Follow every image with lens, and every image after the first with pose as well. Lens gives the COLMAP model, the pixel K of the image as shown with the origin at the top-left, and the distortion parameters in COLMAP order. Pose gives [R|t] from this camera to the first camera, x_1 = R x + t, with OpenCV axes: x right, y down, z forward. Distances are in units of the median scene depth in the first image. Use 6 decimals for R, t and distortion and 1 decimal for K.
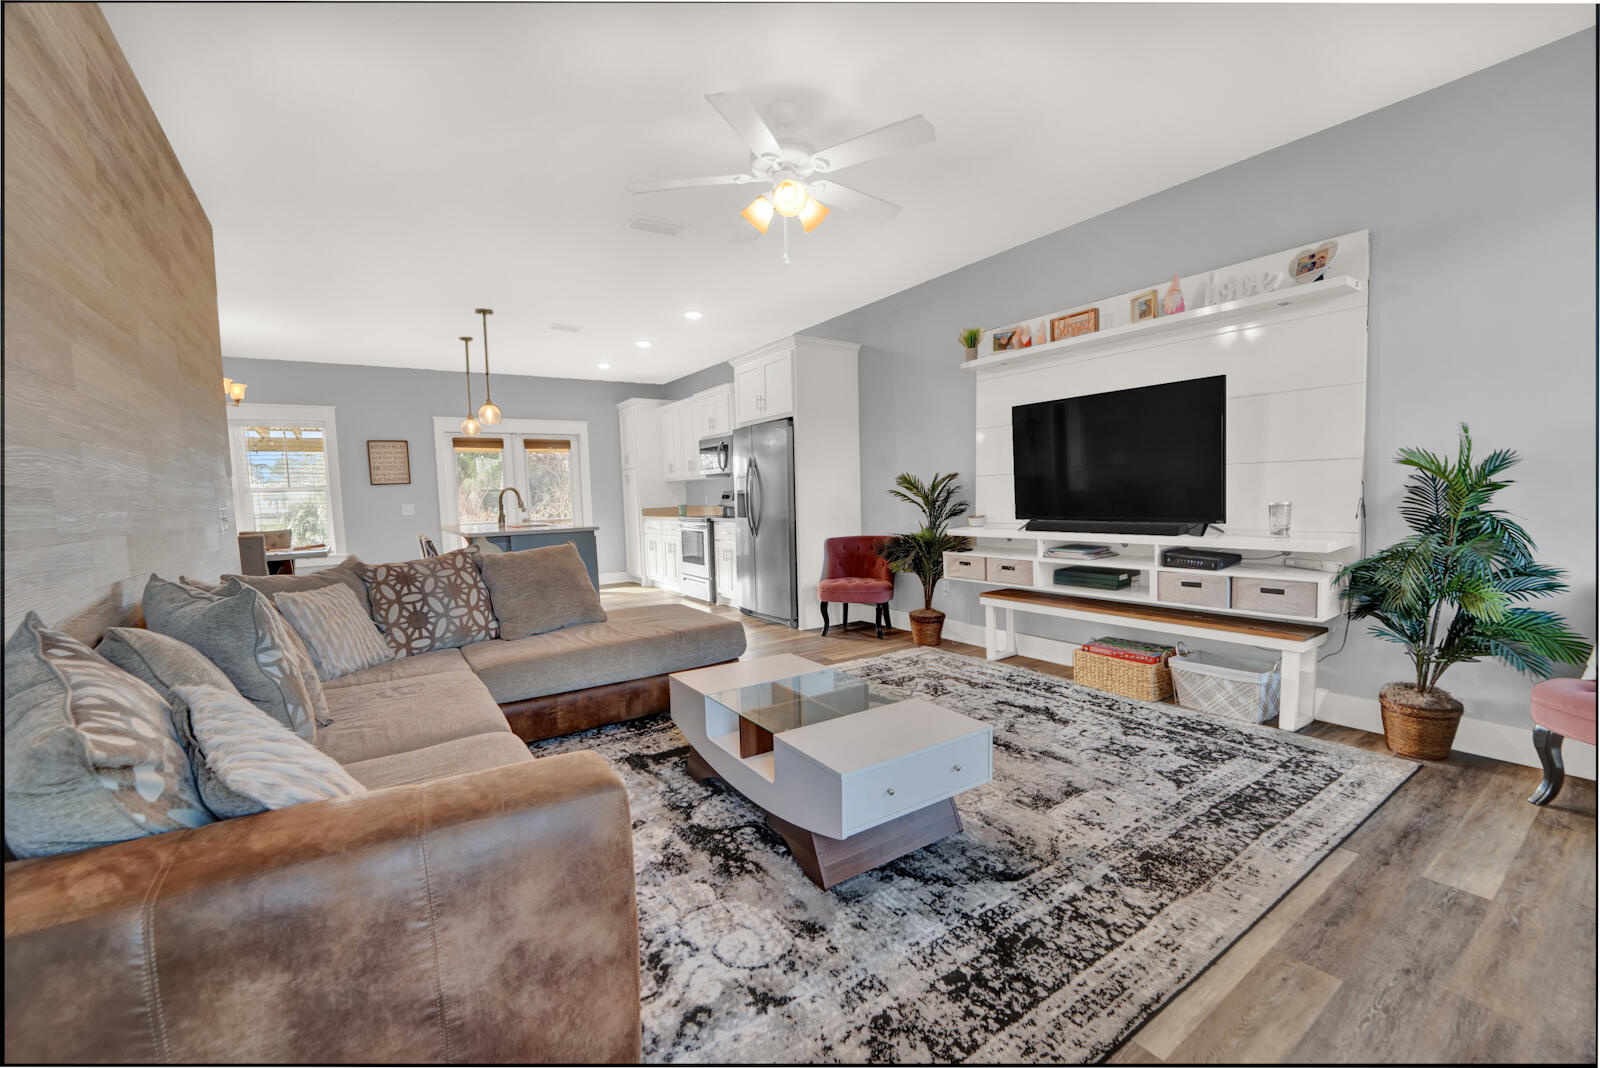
lens RADIAL K [[650.6, 0, 791.2], [0, 650.6, 541.5], [0, 0, 1]] dist [-0.032541, 0.004972]
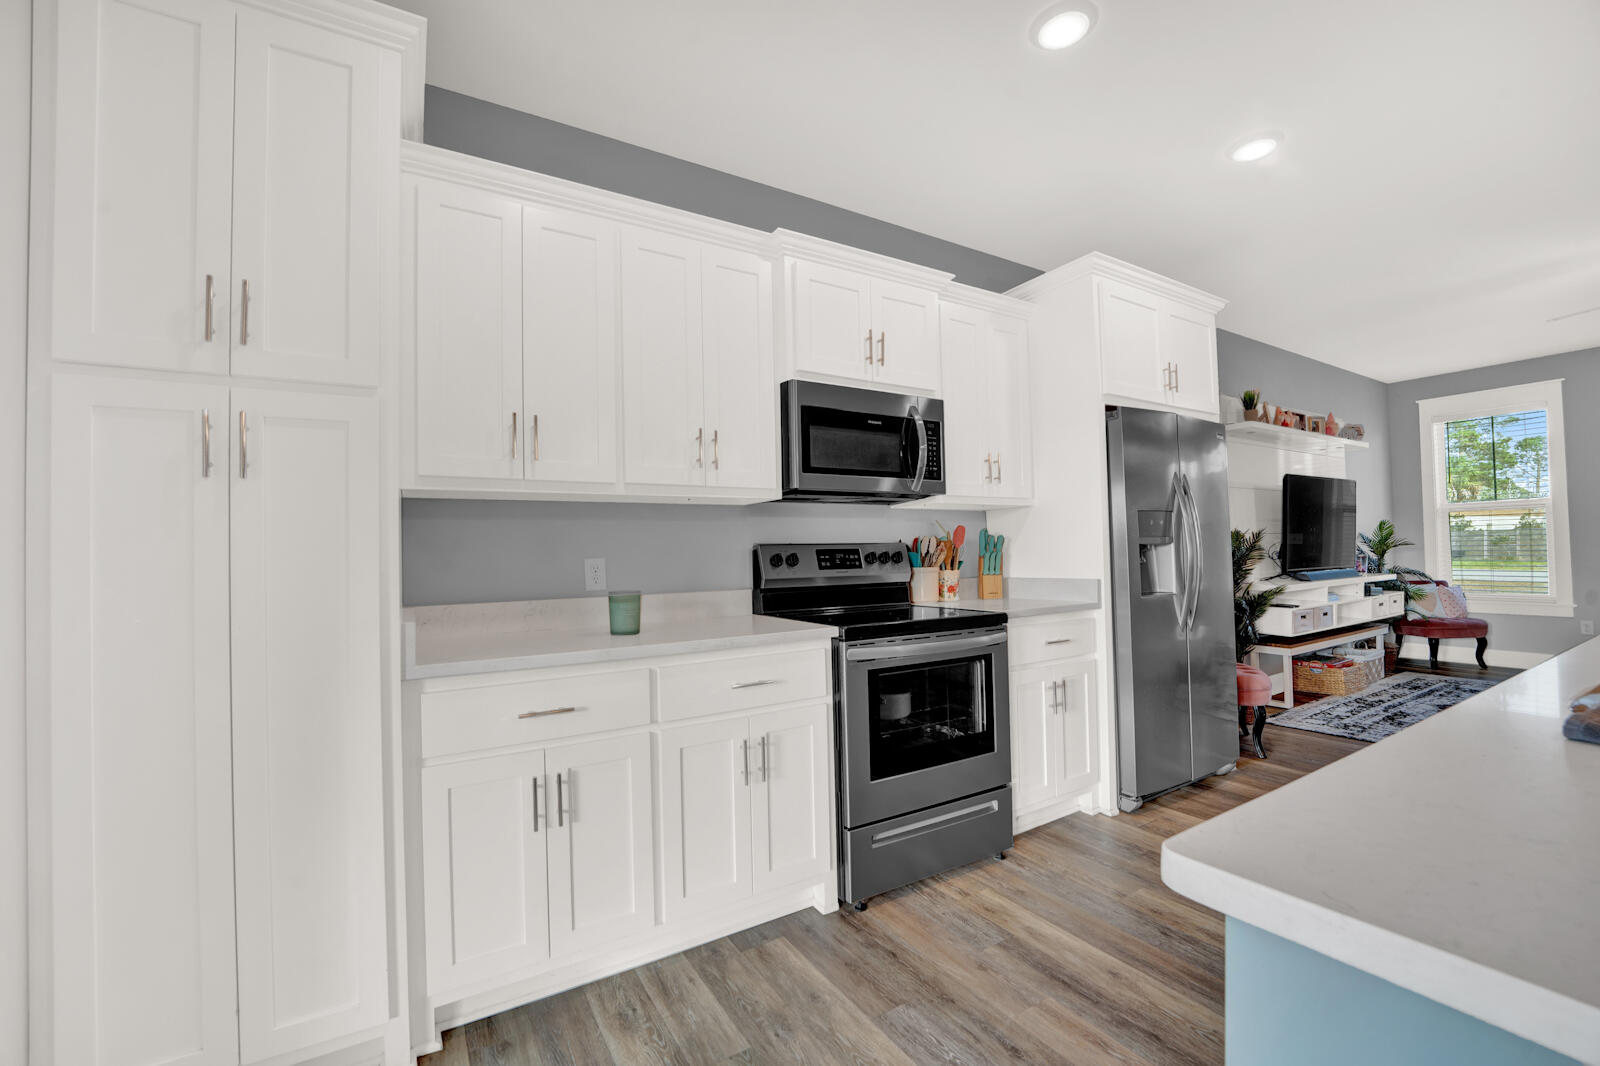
lens RADIAL K [[651.3, 0, 793.5], [0, 651.3, 541.7], [0, 0, 1]] dist [-0.030390, 0.003837]
pose [[0.054531, 0.047905, 0.997362, -0.903090], [0.093366, 0.994228, -0.052859, -0.122049], [-0.994137, 0.096002, 0.049743, 1.992967]]
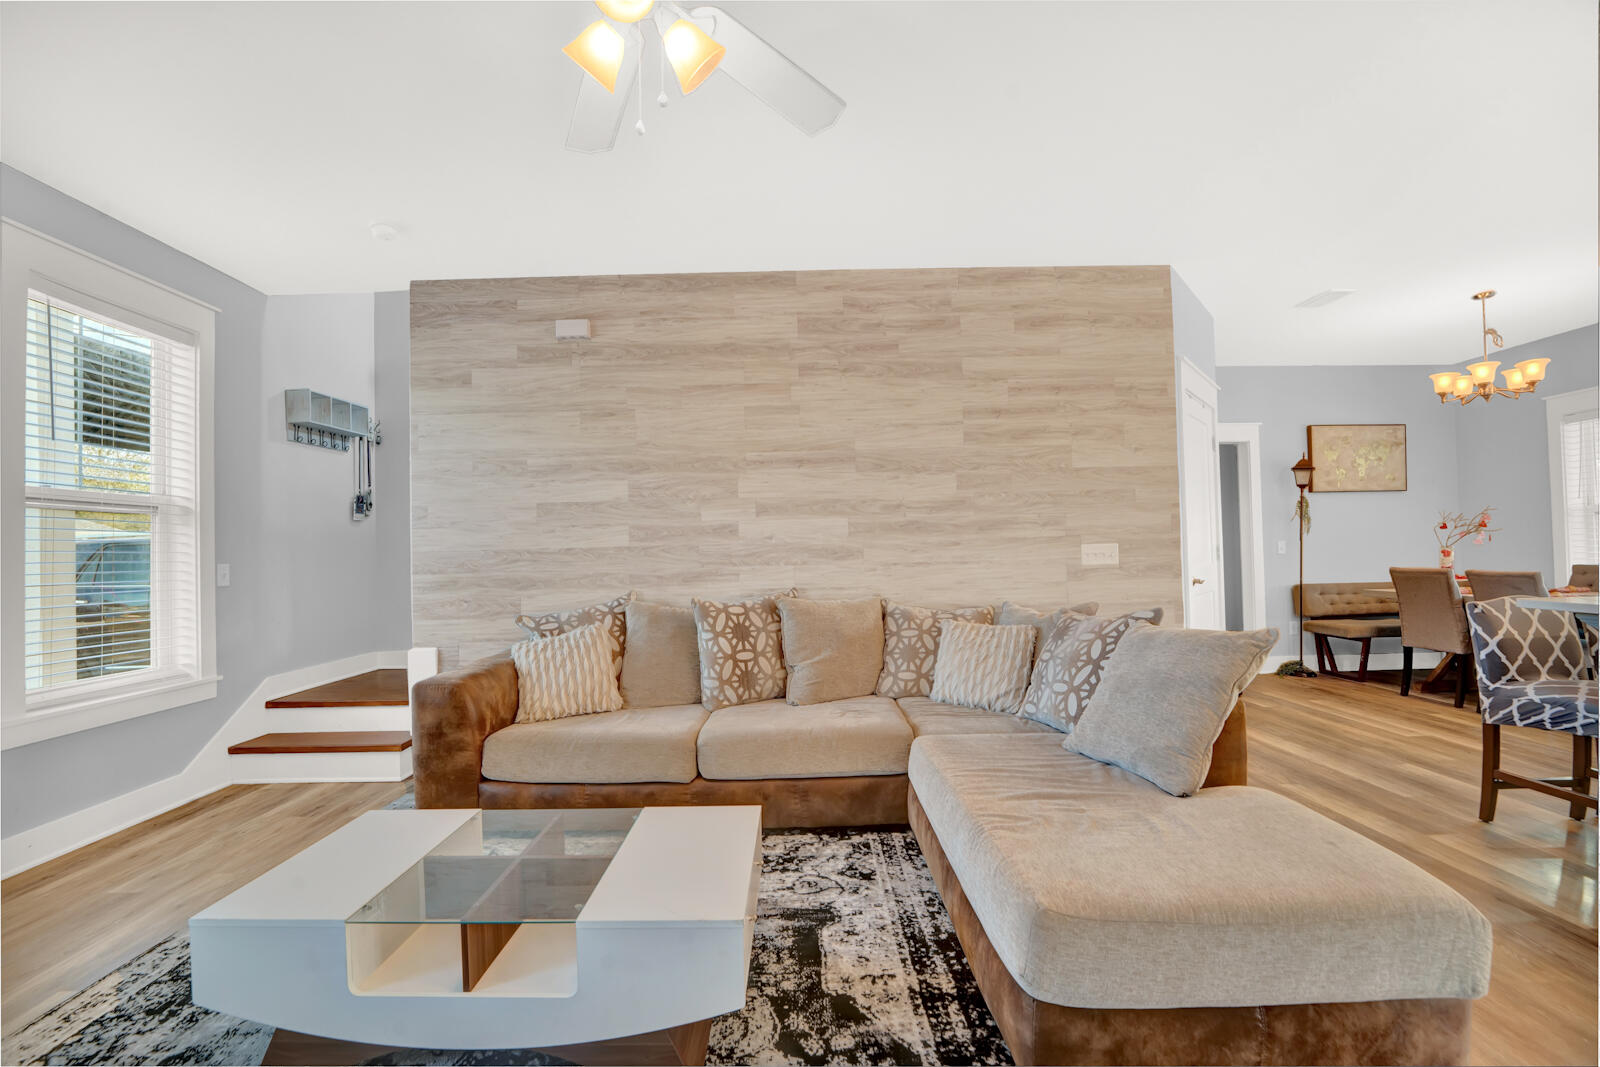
lens RADIAL K [[650.6, 0, 791.2], [0, 650.6, 541.0], [0, 0, 1]] dist [-0.032541, 0.004972]
pose [[-0.553796, 0.028298, -0.832171, 0.274012], [-0.022359, 0.998557, 0.048835, -0.087126], [0.832352, 0.045651, -0.552364, 1.028015]]
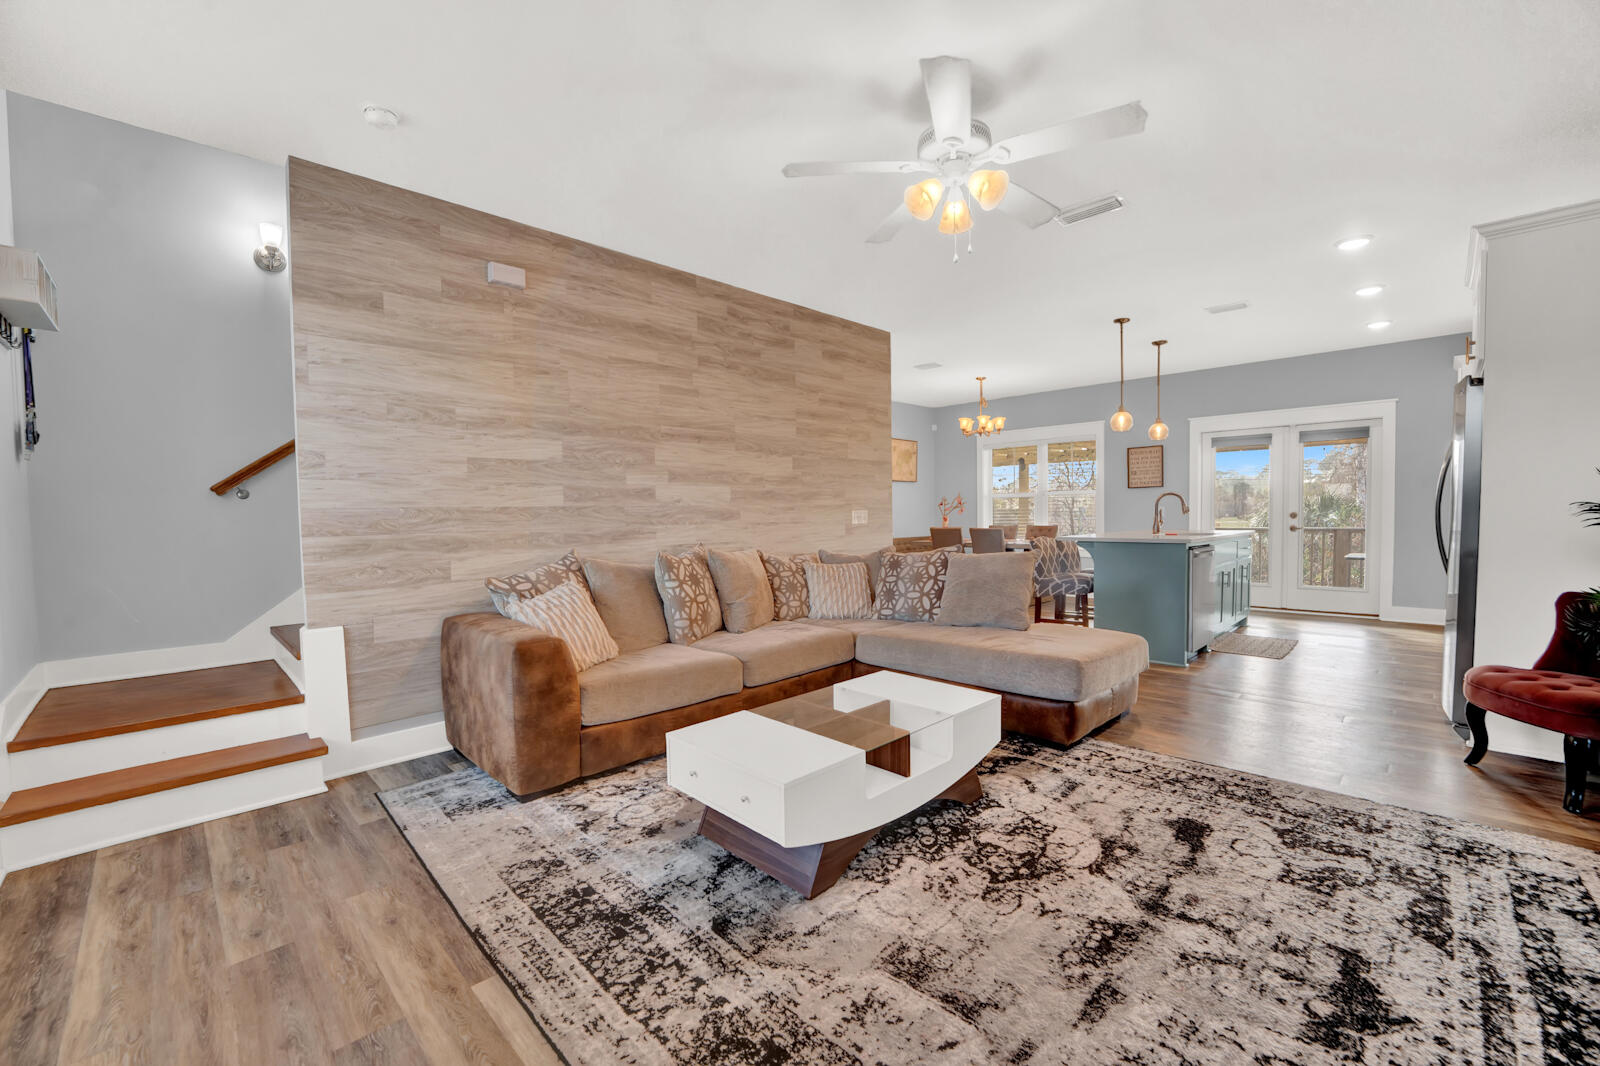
lens RADIAL K [[650.6, 0, 791.2], [0, 650.6, 540.5], [0, 0, 1]] dist [-0.032541, 0.004972]
pose [[0.185191, 0.068629, -0.980303, 0.632330], [-0.063012, 0.996335, 0.057848, -0.053575], [0.980680, 0.051058, 0.188837, 0.453037]]
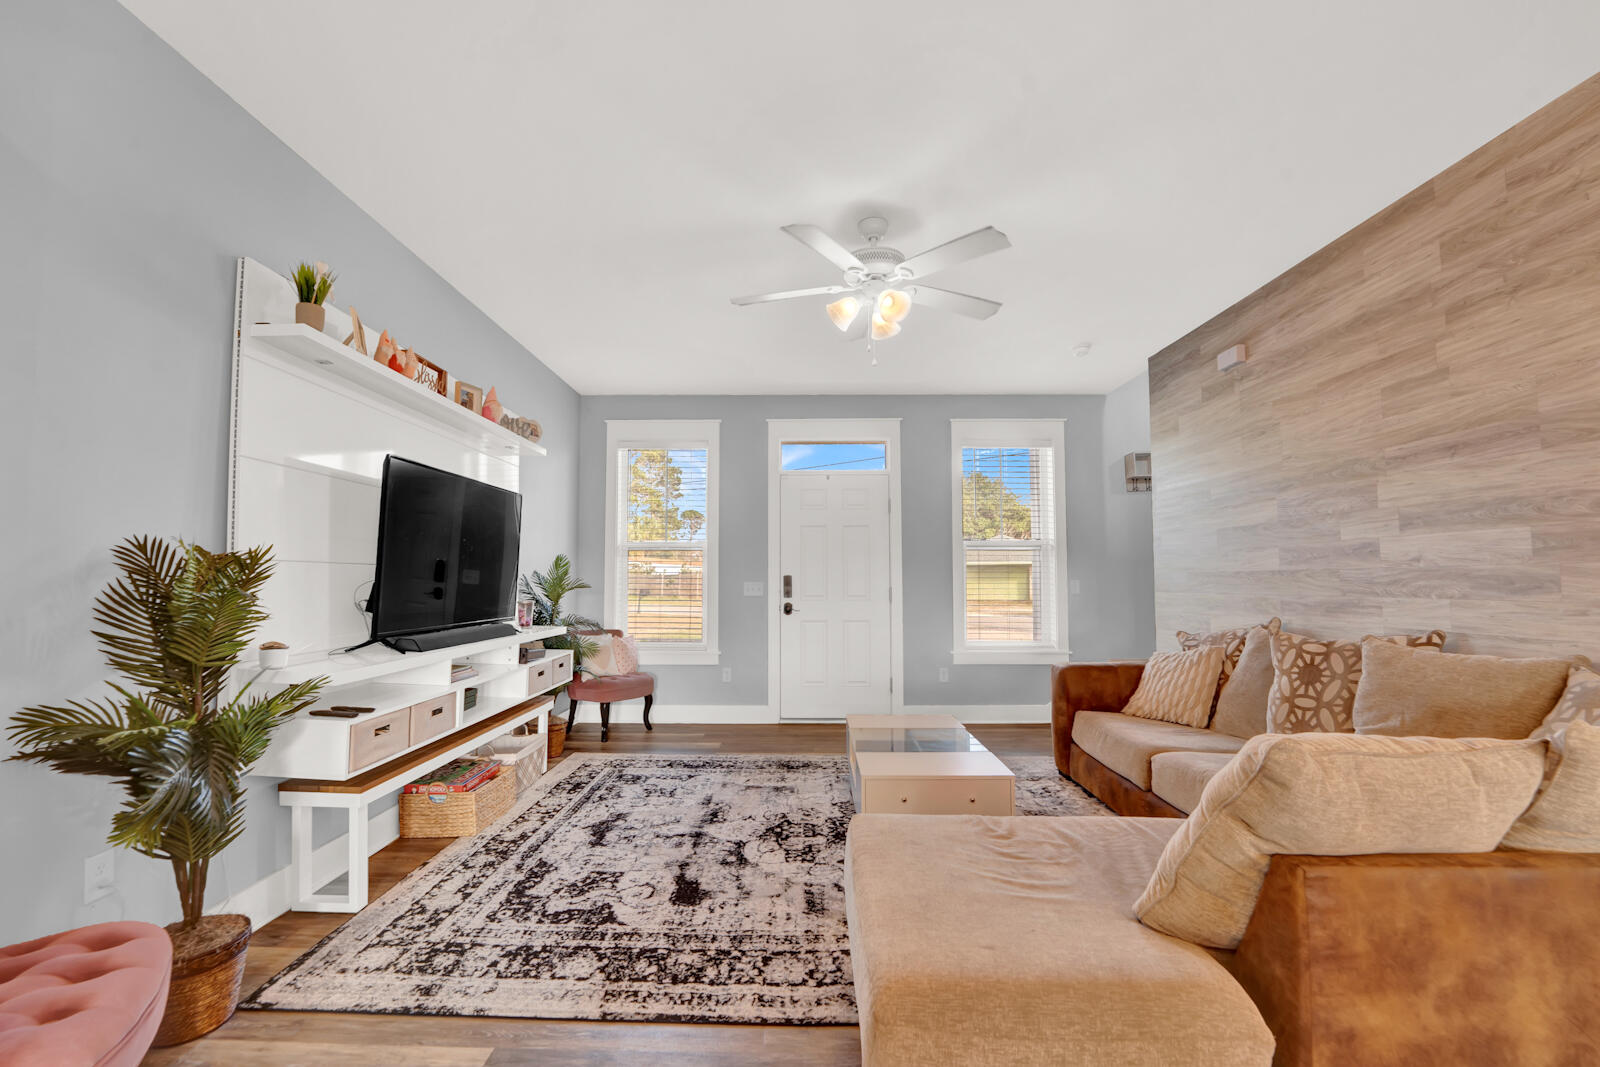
lens RADIAL K [[669.3, 0, 789.9], [0, 669.3, 544.4], [0, 0, 1]] dist [-0.033176, 0.004102]
pose [[-0.821855, 0.062162, 0.566295, -0.351736], [0.068285, 0.997612, -0.010406, -0.099226], [-0.565589, 0.030117, -0.824137, 1.428809]]
